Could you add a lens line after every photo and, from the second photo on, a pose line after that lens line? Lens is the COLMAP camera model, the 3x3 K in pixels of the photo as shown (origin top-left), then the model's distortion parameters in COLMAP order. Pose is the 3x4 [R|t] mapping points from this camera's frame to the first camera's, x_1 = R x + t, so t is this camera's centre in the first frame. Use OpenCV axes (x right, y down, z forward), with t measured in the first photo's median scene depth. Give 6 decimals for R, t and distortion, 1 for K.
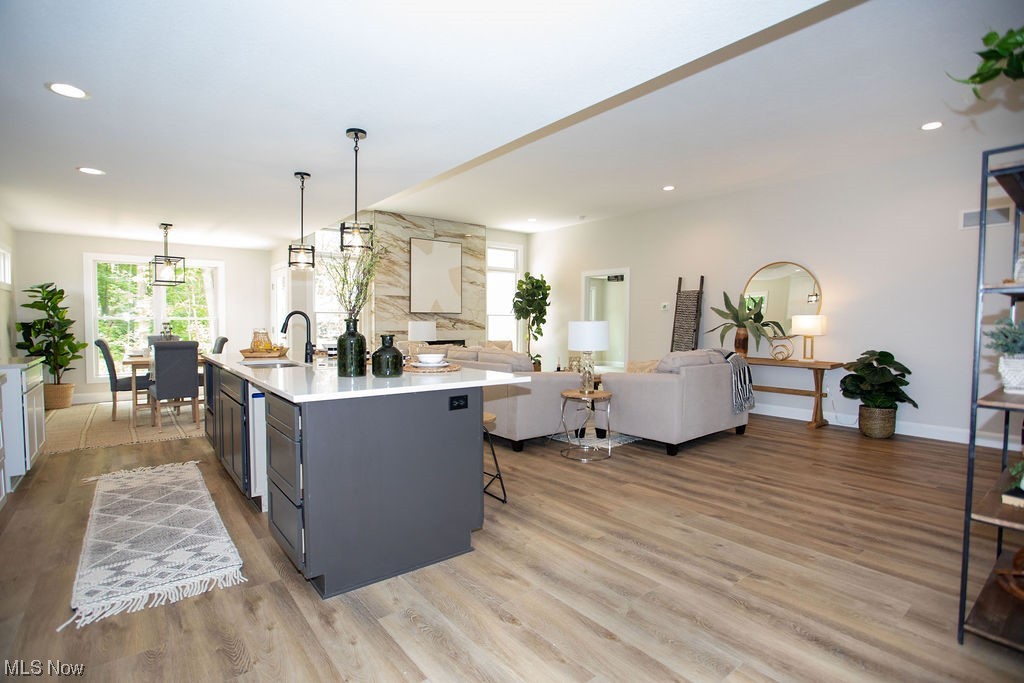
lens RADIAL K [[497.9, 0, 513.9], [0, 497.9, 346.5], [0, 0, 1]] dist [-0.055231, 0.022341]
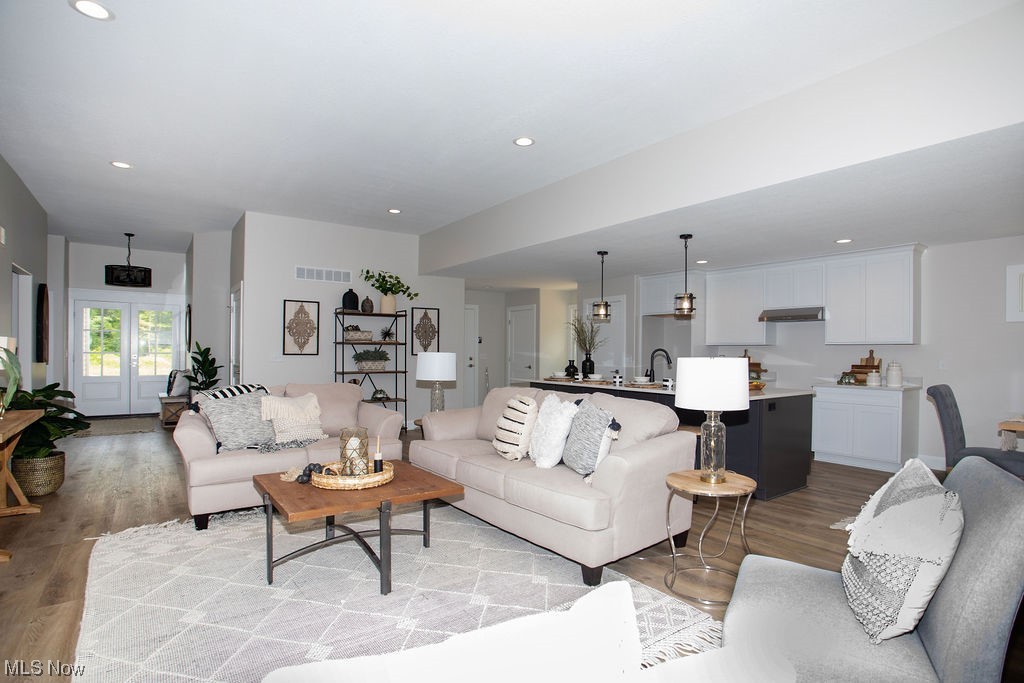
lens RADIAL K [[512.6, 0, 527.8], [0, 512.6, 358.8], [0, 0, 1]] dist [-0.045152, 0.001148]
pose [[-0.999808, -0.016705, 0.010290, -0.048439], [-0.016092, 0.998241, 0.057061, -0.111190], [-0.011225, 0.056884, -0.998318, 2.325883]]
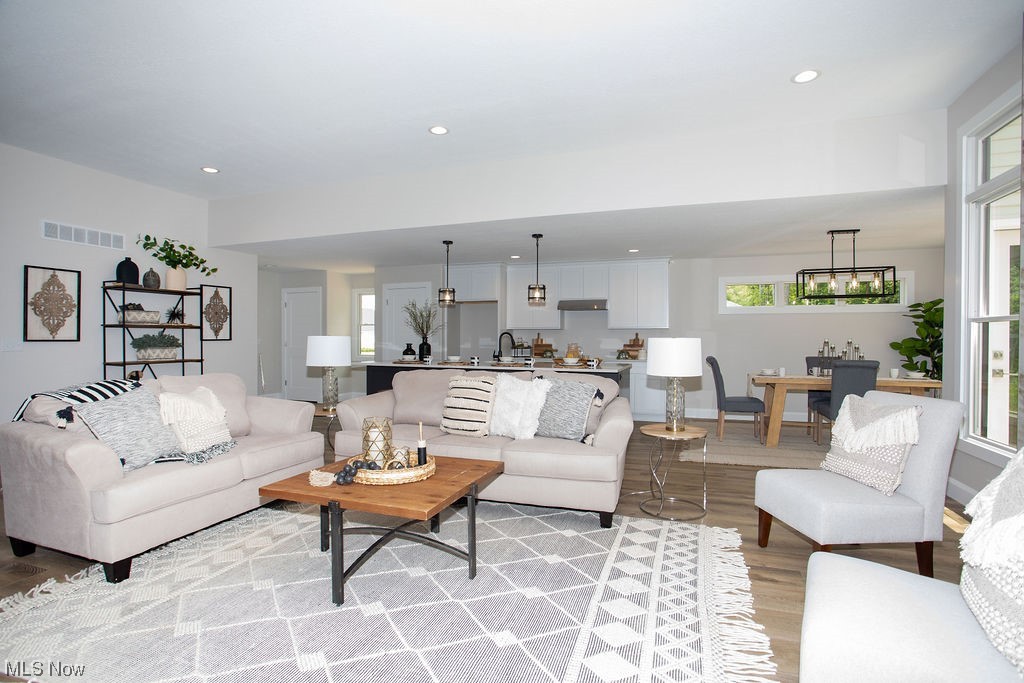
lens RADIAL K [[497.9, 0, 505.8], [0, 497.9, 344.0], [0, 0, 1]] dist [-0.055231, 0.022341]
pose [[-0.851088, -0.003387, -0.525012, 0.432830], [-0.031731, 0.998483, 0.044998, -0.097568], [0.524063, 0.054957, -0.849905, 2.237670]]
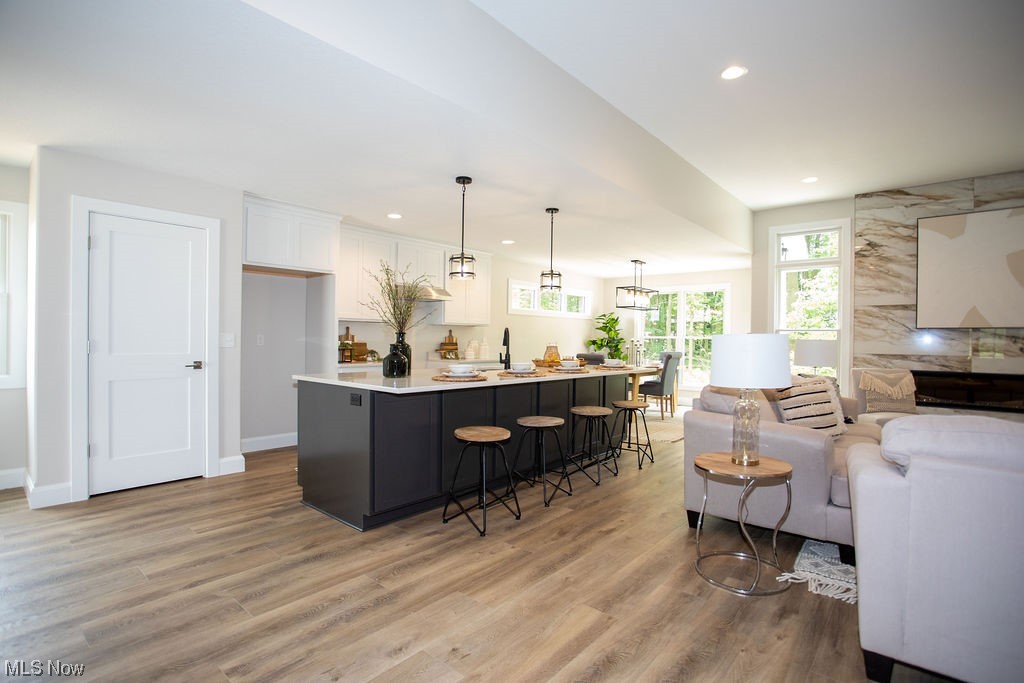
lens RADIAL K [[497.9, 0, 514.3], [0, 497.9, 340.0], [0, 0, 1]] dist [-0.055231, 0.022341]
pose [[0.188181, -0.001152, -0.982134, 0.721493], [-0.059051, 0.998177, -0.012485, -0.024910], [0.980358, 0.060345, 0.187770, 0.720578]]
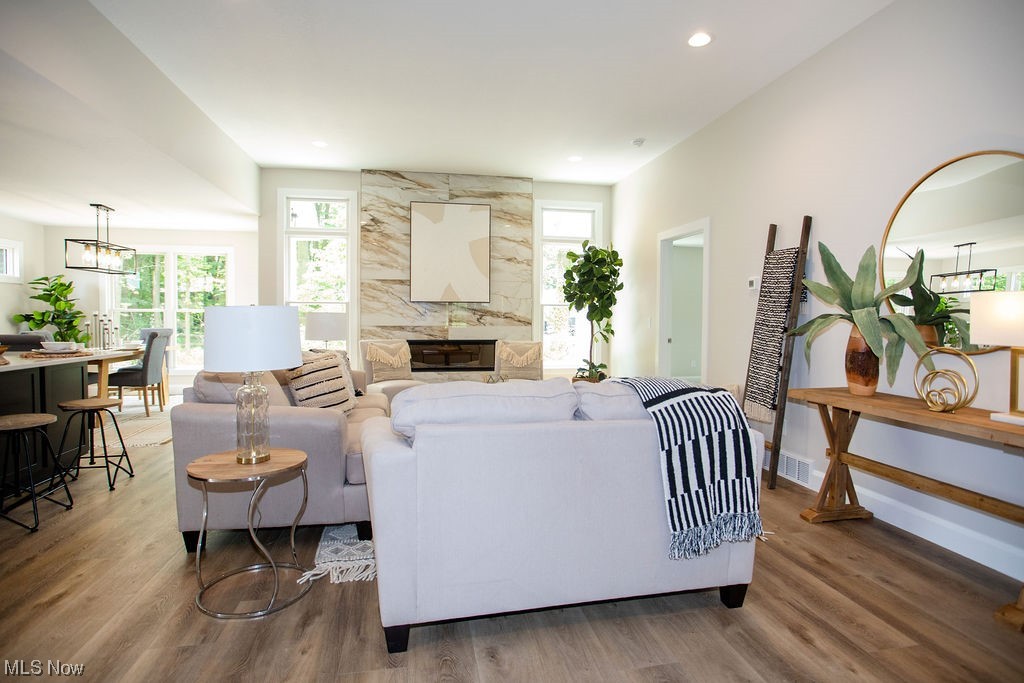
lens RADIAL K [[537.5, 0, 528.2], [0, 537.5, 340.1], [0, 0, 1]] dist [-0.049121, 0.015375]
pose [[0.893056, 0.020275, -0.449488, 0.673055], [-0.023999, 0.999709, -0.002590, -0.026764], [0.449304, 0.013100, 0.893283, 0.762258]]
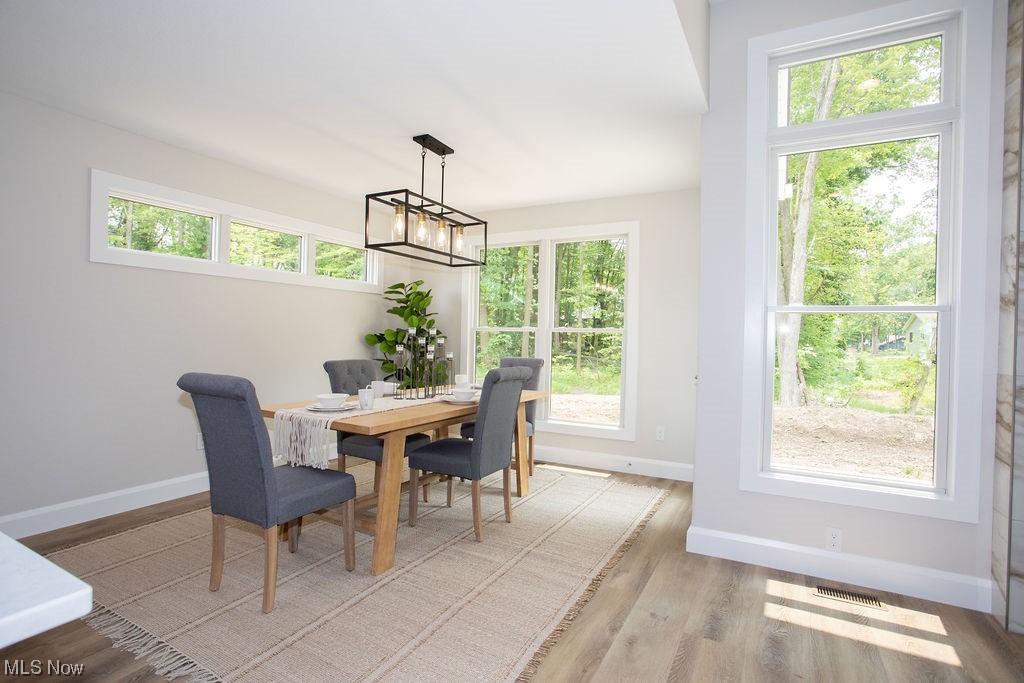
lens RADIAL K [[497.9, 0, 512.2], [0, 497.9, 337.2], [0, 0, 1]] dist [-0.055231, 0.022341]
pose [[0.382372, 0.004337, -0.923998, -0.312276], [-0.063312, 0.997762, -0.021517, -0.061883], [0.921837, 0.066728, 0.381790, 1.383885]]
